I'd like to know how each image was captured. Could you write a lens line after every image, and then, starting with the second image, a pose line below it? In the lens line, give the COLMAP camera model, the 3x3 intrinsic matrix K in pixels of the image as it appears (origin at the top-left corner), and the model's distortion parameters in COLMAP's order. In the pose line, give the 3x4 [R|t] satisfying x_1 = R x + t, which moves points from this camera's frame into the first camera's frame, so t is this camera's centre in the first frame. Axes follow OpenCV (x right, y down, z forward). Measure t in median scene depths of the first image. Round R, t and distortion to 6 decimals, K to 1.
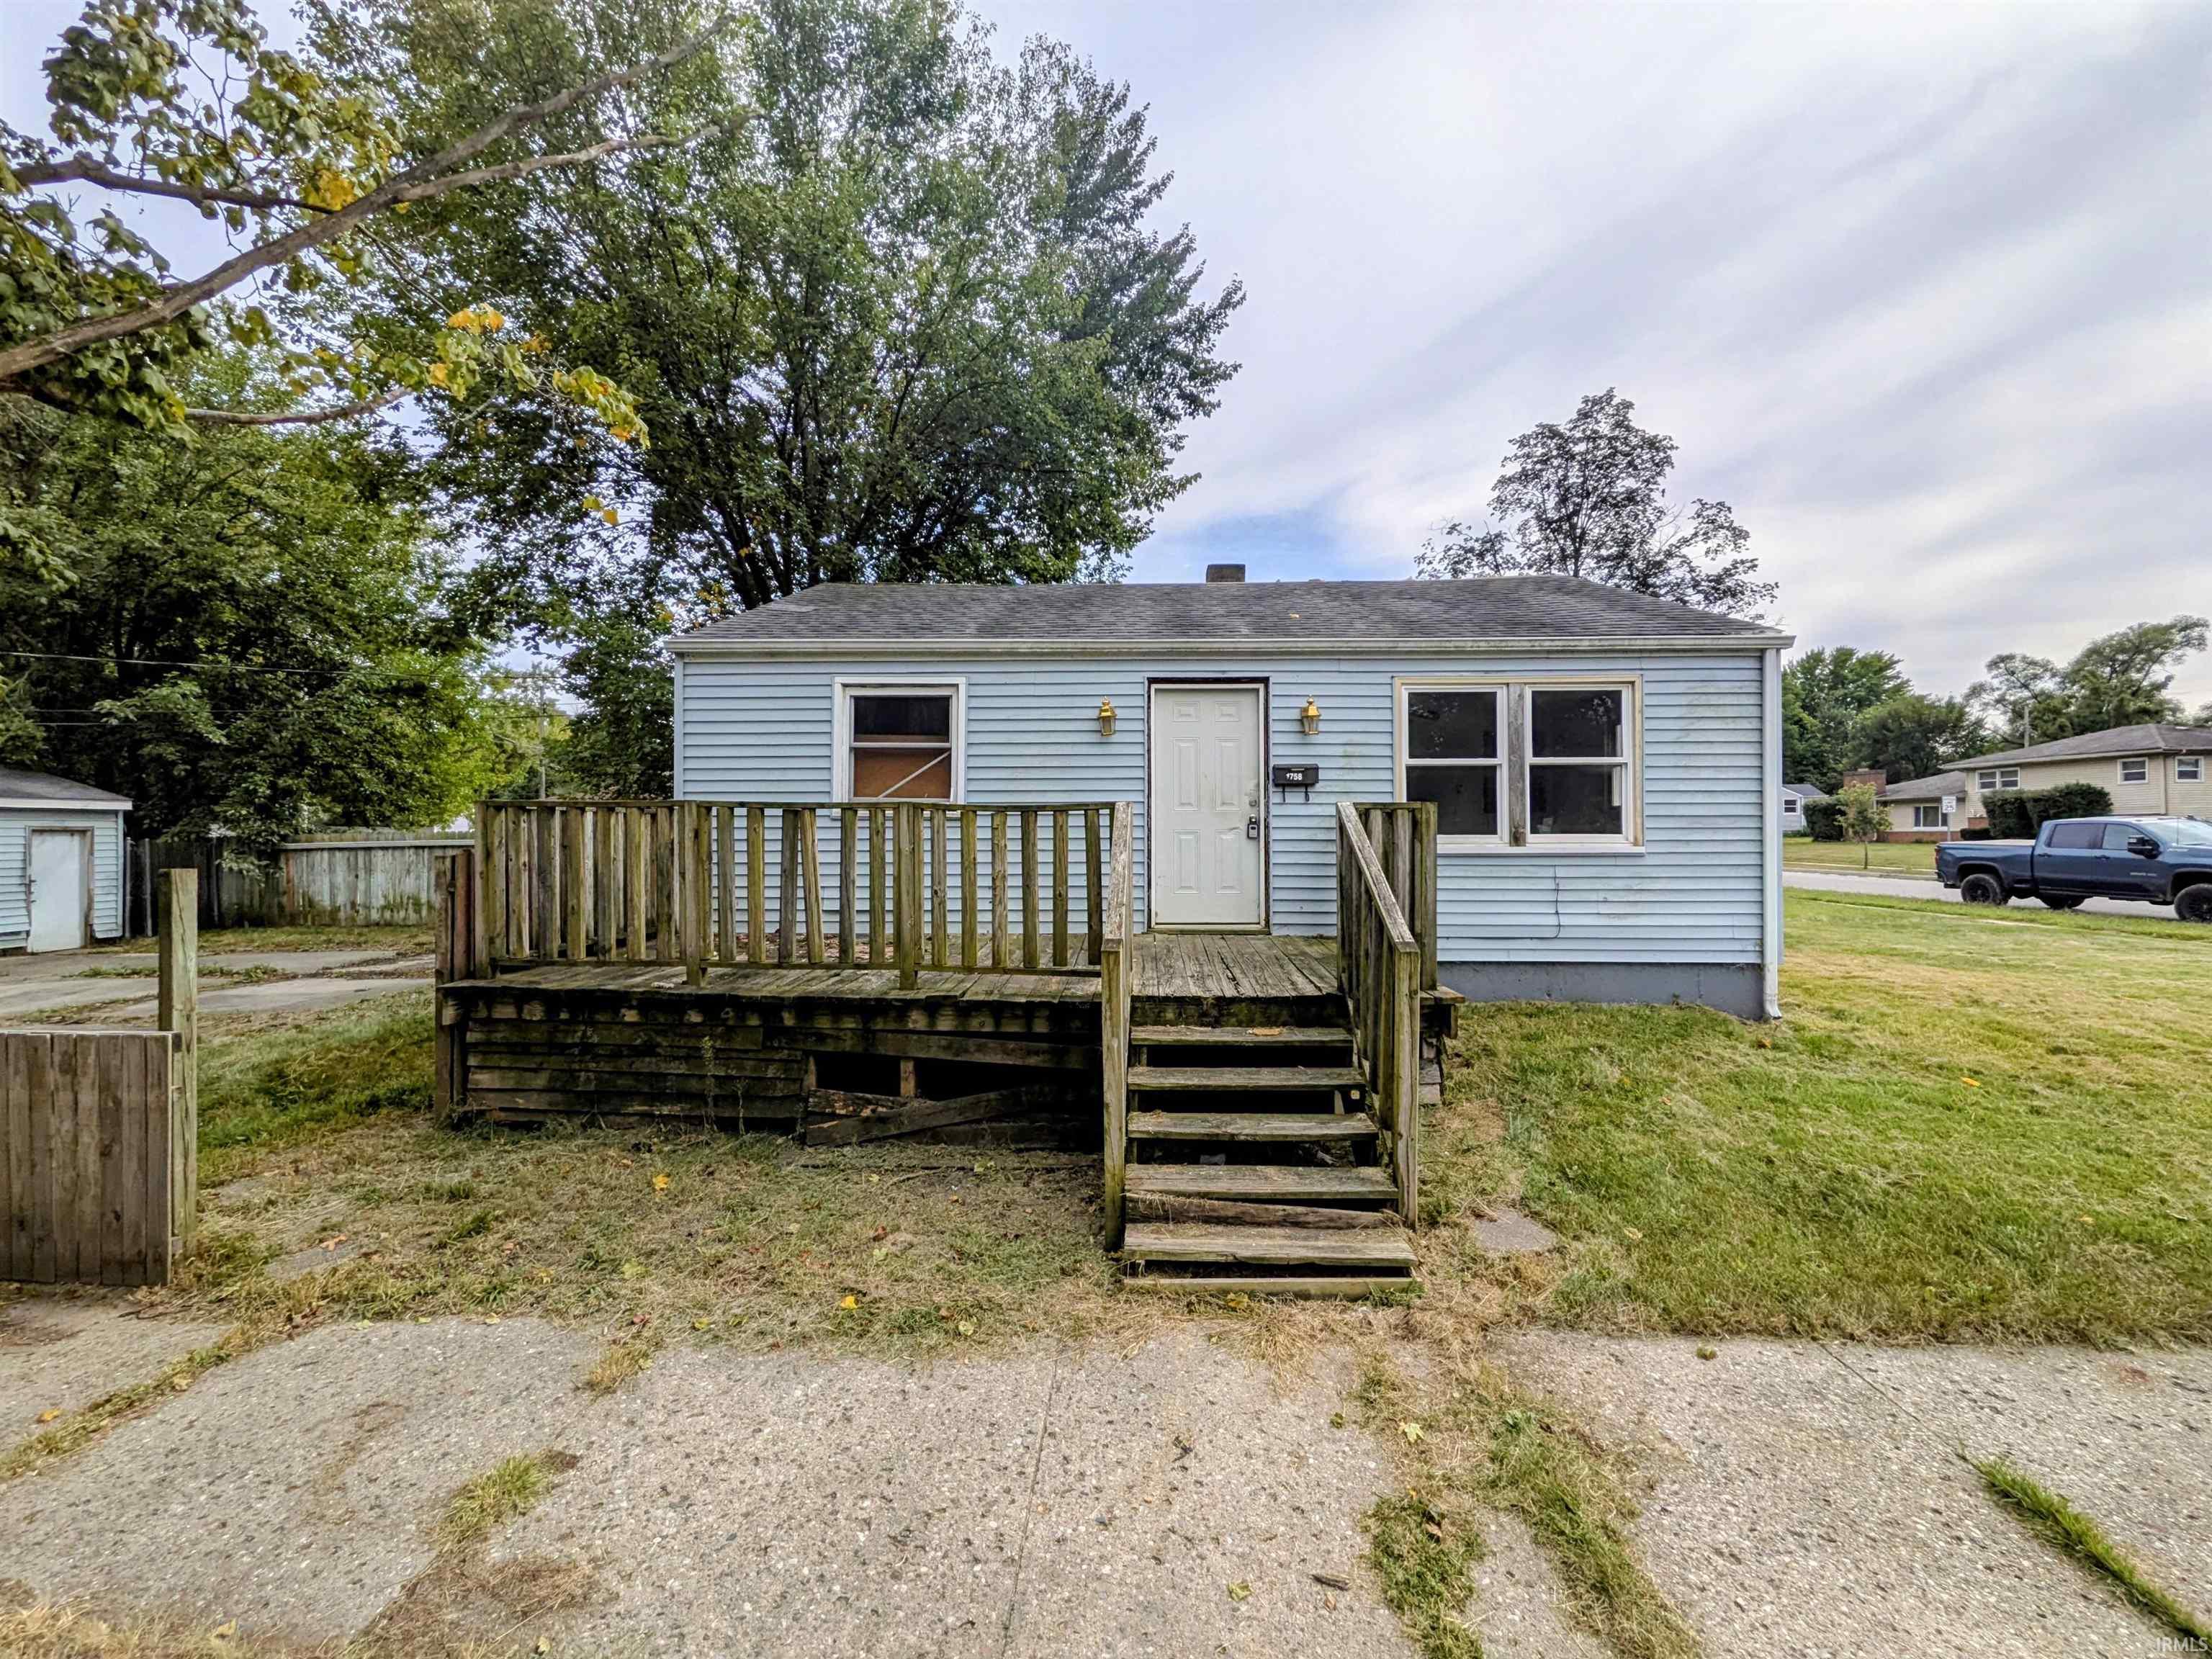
lens RADIAL K [[884.0, 0, 1114.5], [0, 884.0, 826.9], [0, 0, 1]] dist [0.013090, -0.005368]
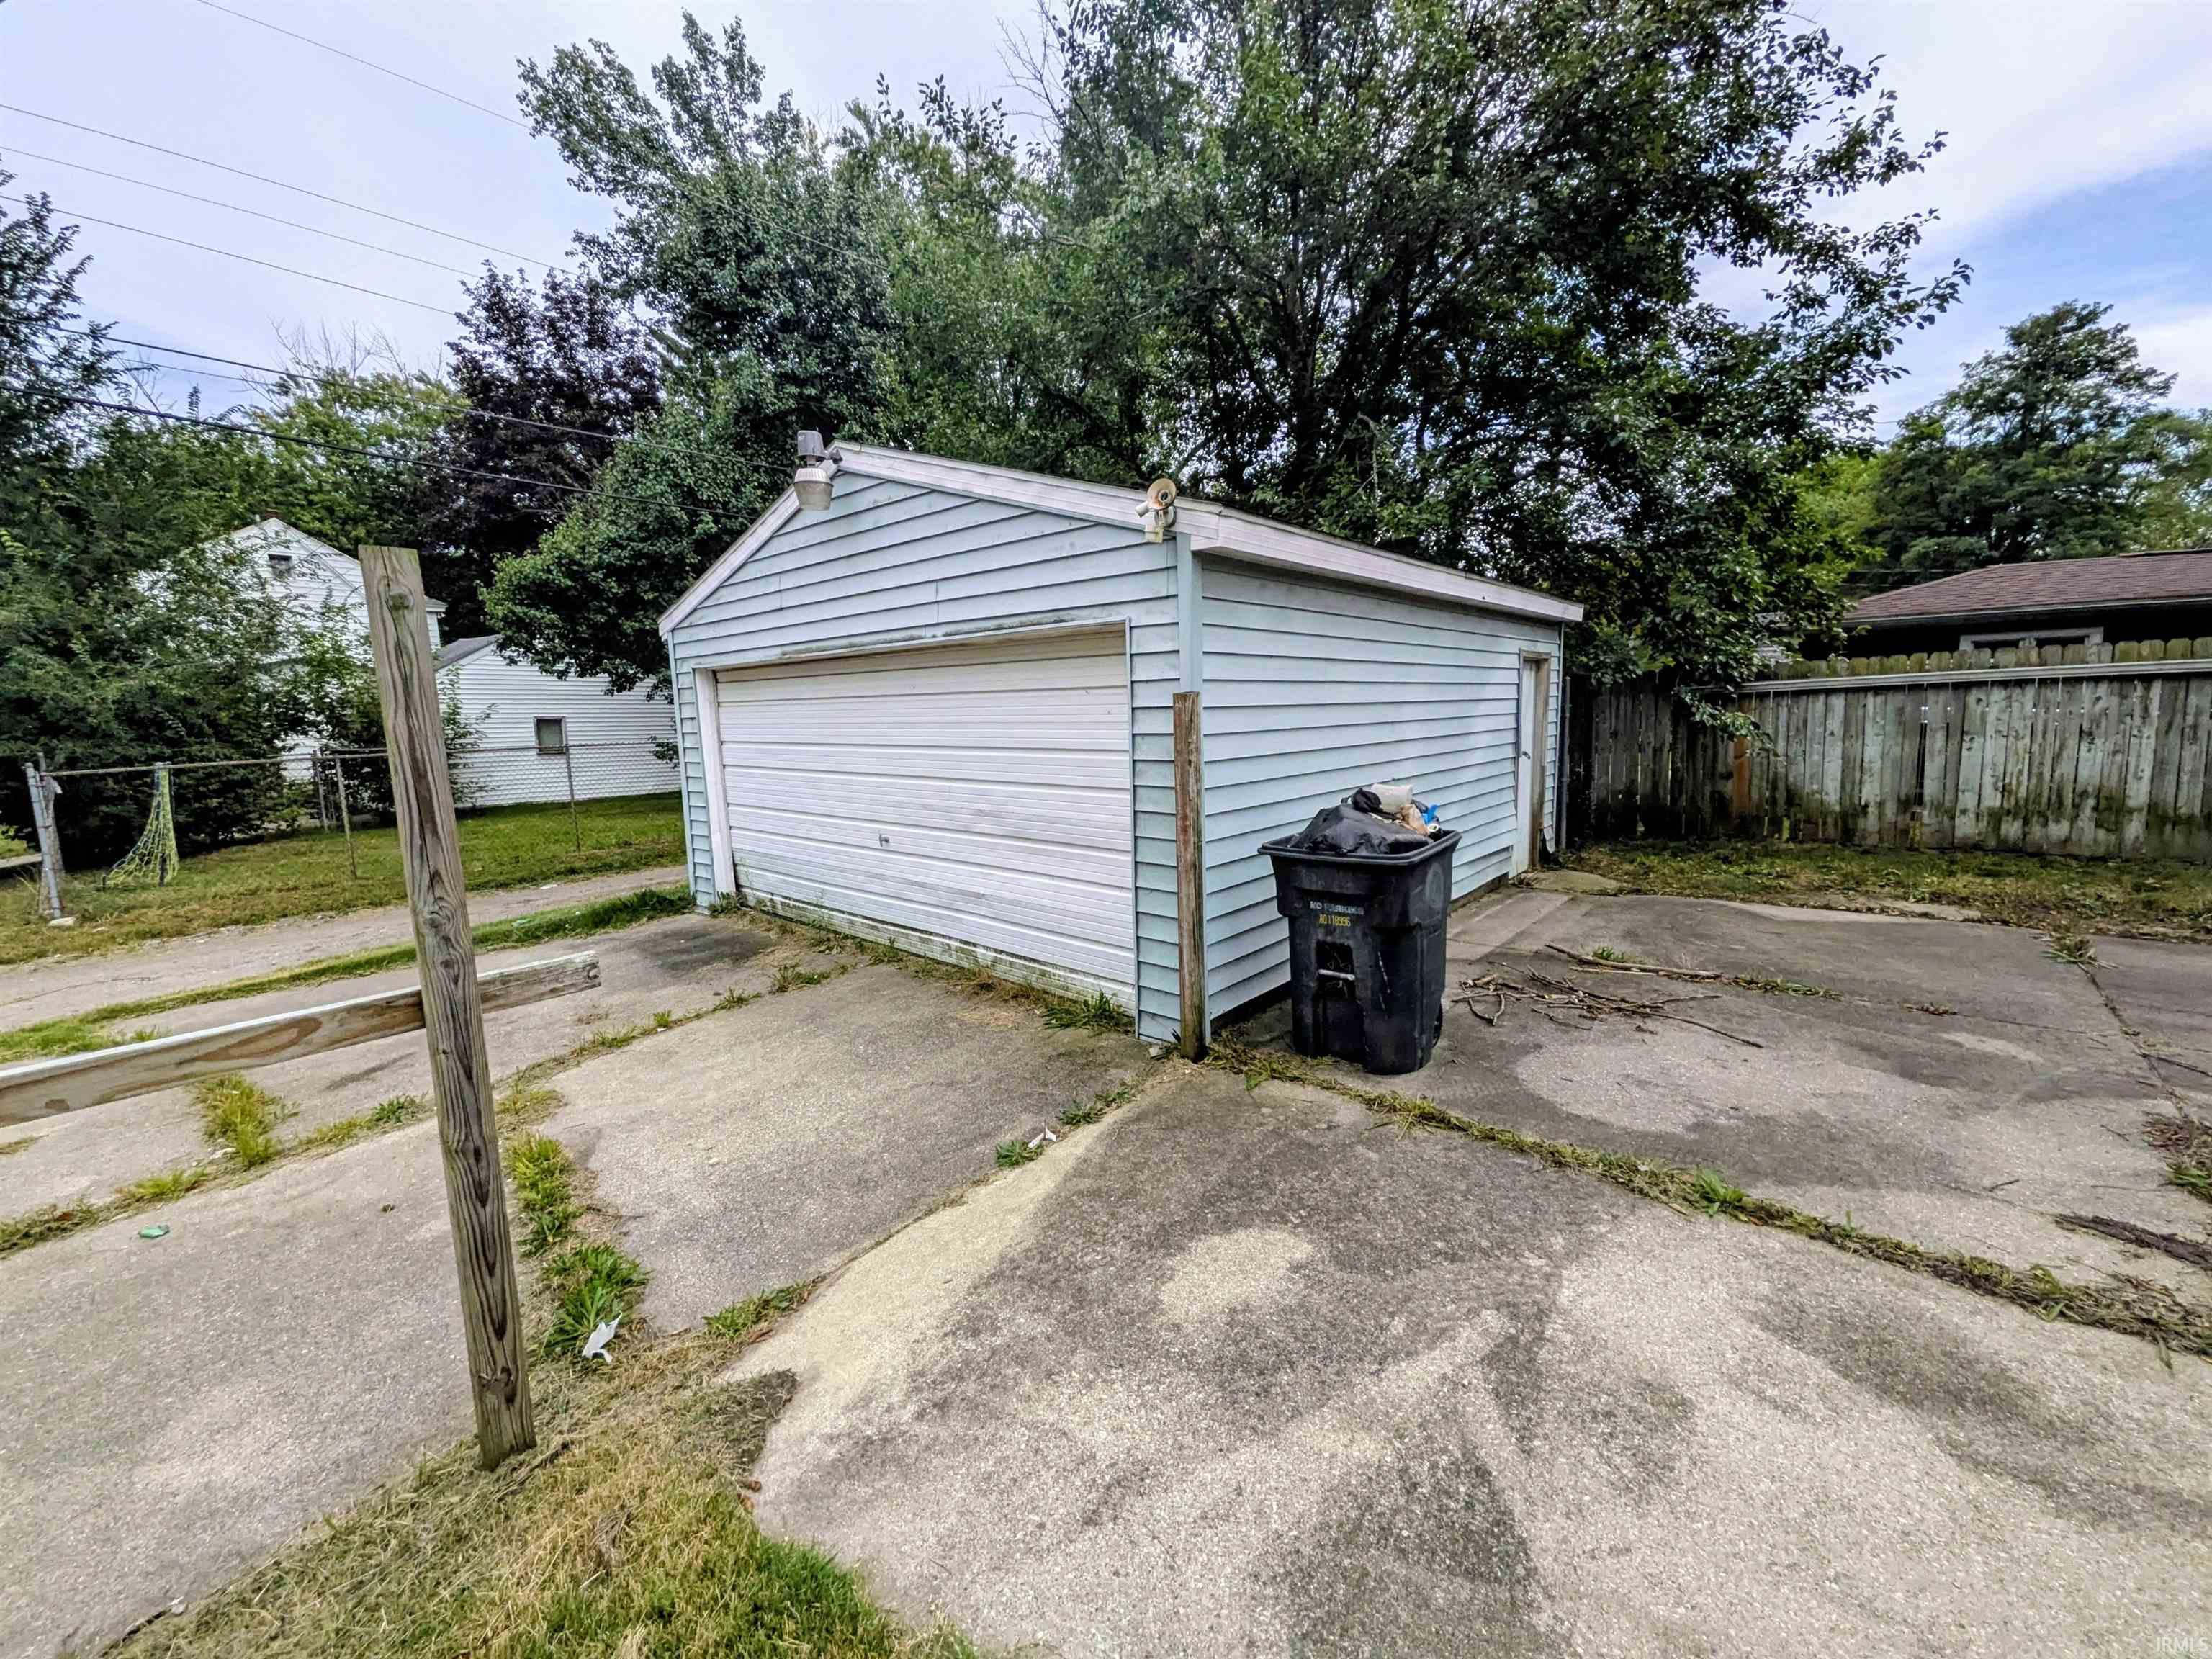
lens RADIAL K [[871.7, 0, 1108.3], [0, 871.7, 837.4], [0, 0, 1]] dist [0.003468, -0.004765]
pose [[0.782502, 0.070679, -0.618623, -1.169199], [0.031487, 0.987773, 0.152684, 0.024115], [0.621851, -0.138954, 0.770709, 0.452167]]
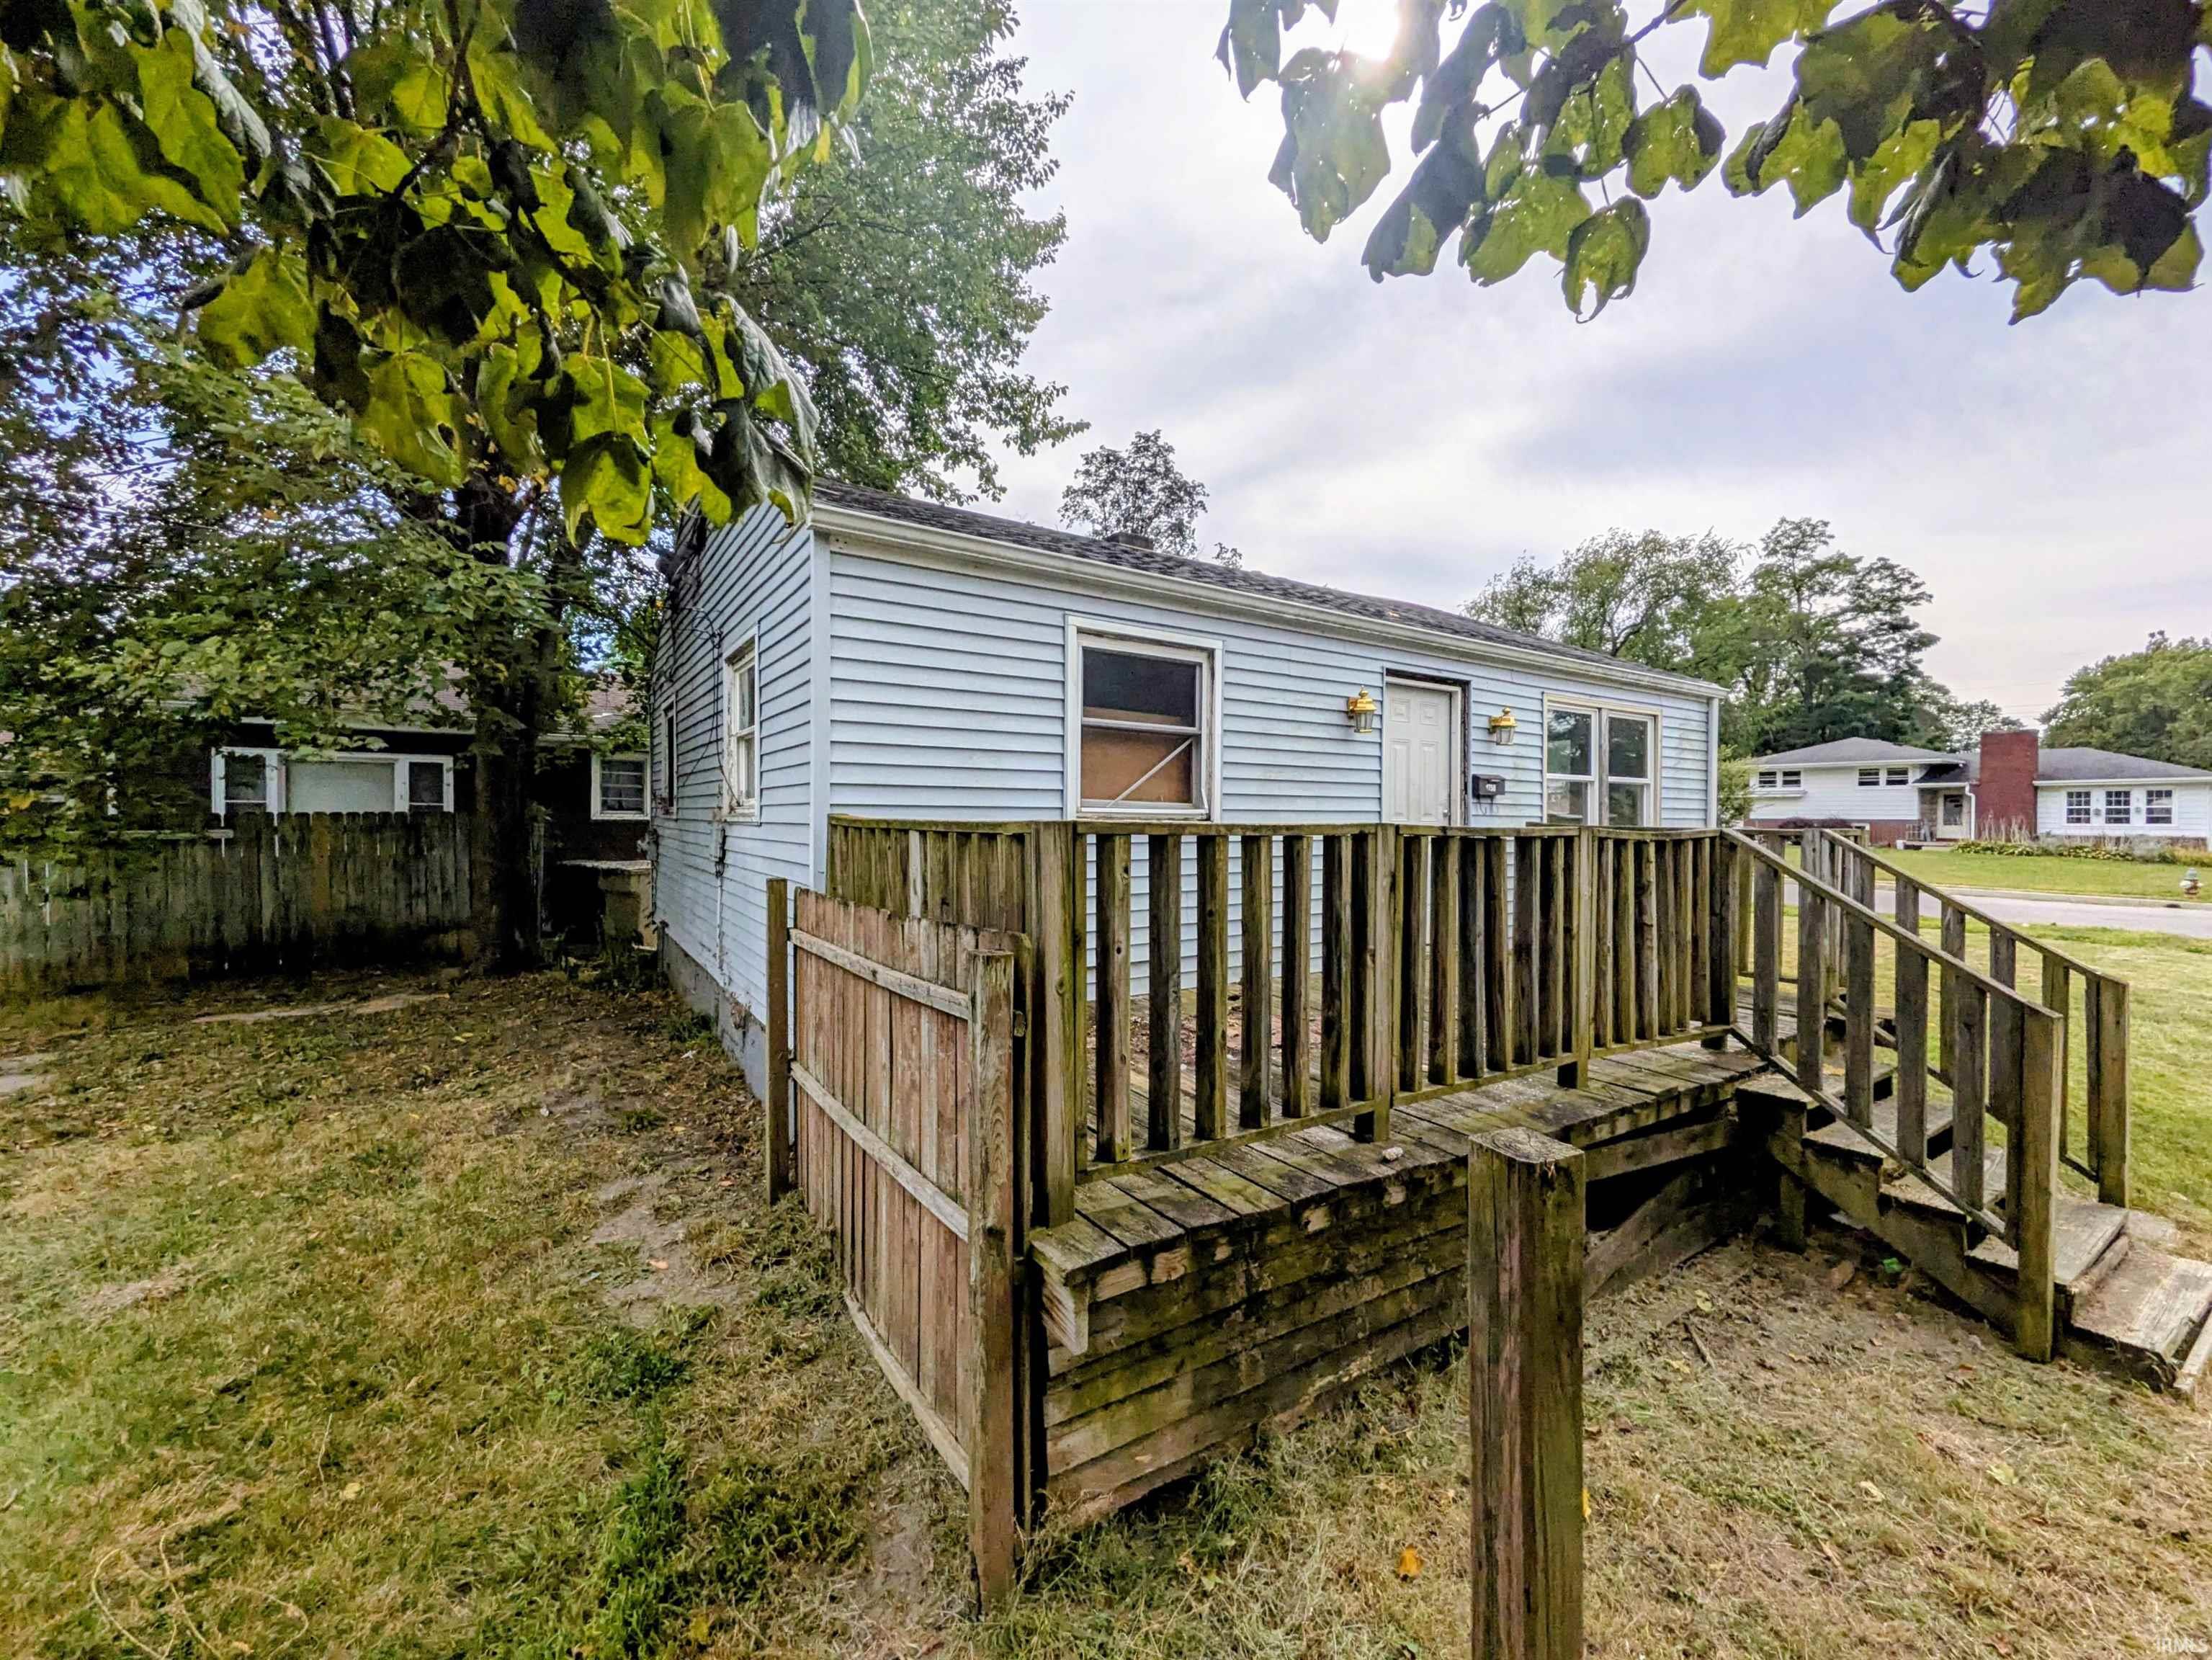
lens RADIAL K [[890.8, 0, 1106.0], [0, 890.8, 830.0], [0, 0, 1]] dist [0.031724, -0.019165]
pose [[0.814974, 0.000417, 0.579498, -0.385507], [-0.012599, 0.999776, 0.016999, -0.012815], [-0.579361, -0.021155, 0.814797, 0.252921]]
